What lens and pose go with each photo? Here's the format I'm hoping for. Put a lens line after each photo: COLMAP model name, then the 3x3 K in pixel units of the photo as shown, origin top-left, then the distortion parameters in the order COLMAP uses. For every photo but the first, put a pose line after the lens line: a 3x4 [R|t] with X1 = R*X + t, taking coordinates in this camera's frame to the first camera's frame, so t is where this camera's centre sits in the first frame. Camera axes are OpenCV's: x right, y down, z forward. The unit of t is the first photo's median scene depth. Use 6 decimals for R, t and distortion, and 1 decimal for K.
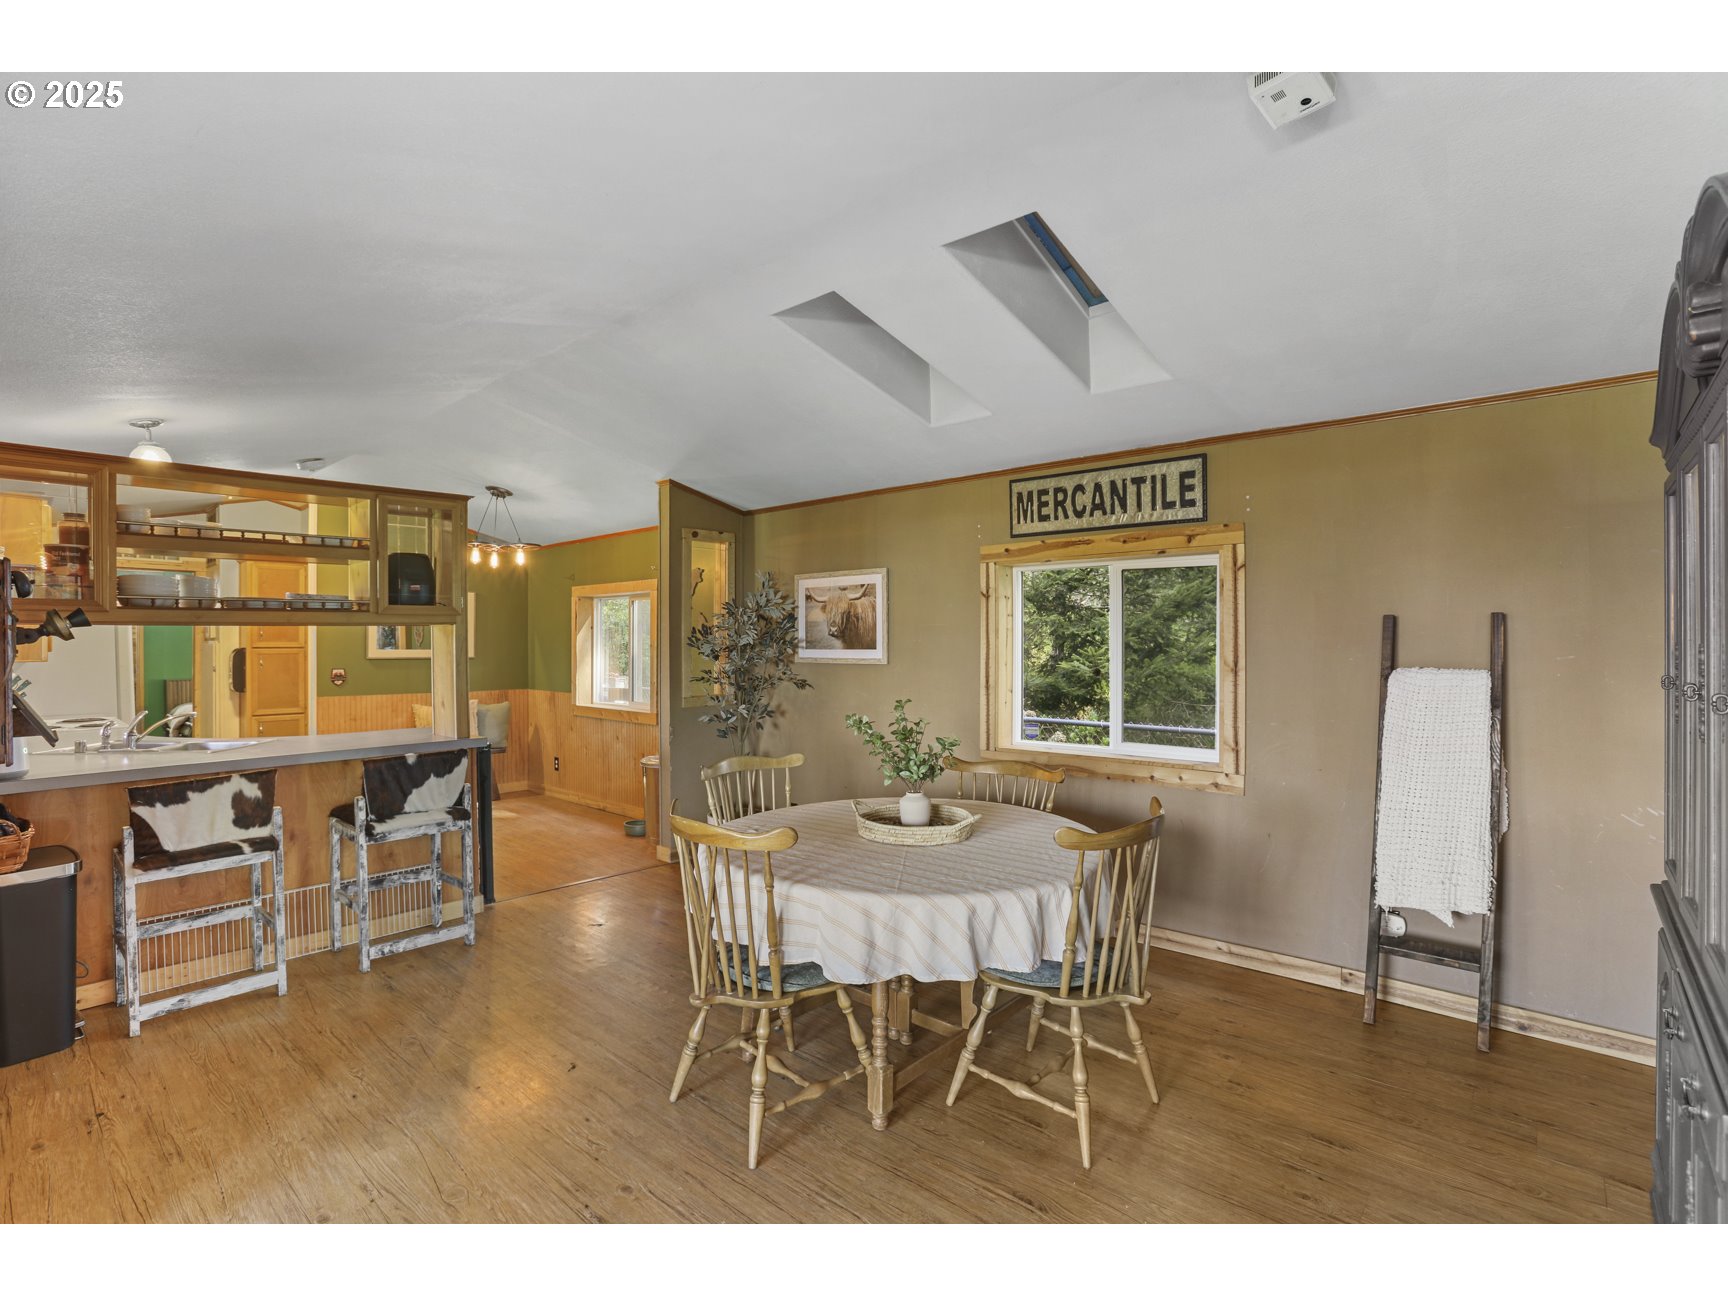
lens RADIAL K [[794.1, 0, 867.1], [0, 794.1, 641.1], [0, 0, 1]] dist [-0.051147, 0.013443]
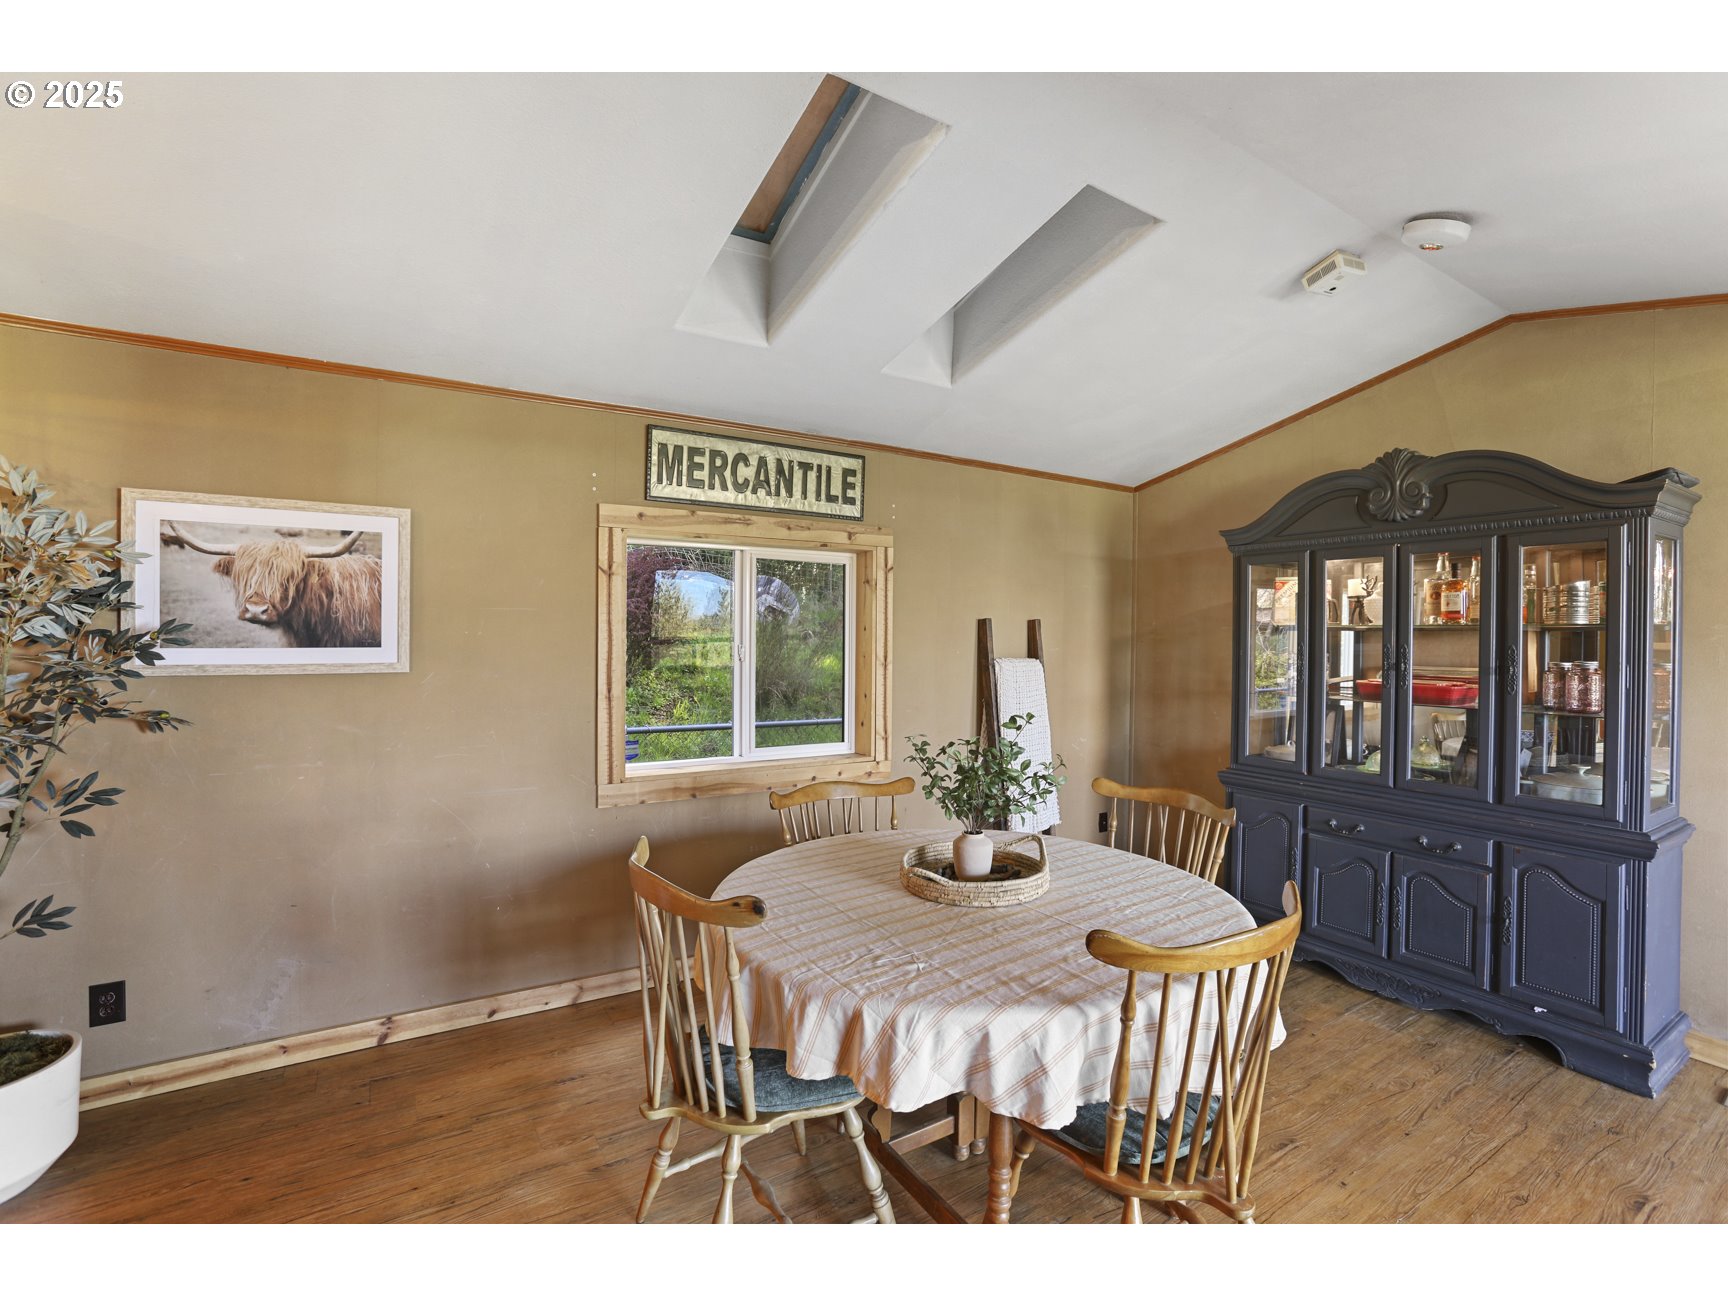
lens RADIAL K [[794.1, 0, 852.0], [0, 794.1, 642.8], [0, 0, 1]] dist [-0.051147, 0.013443]
pose [[0.319050, -0.009031, 0.947695, -0.509297], [-0.011632, 0.999842, 0.013444, -0.005495], [-0.947667, -0.015313, 0.318894, 0.608208]]
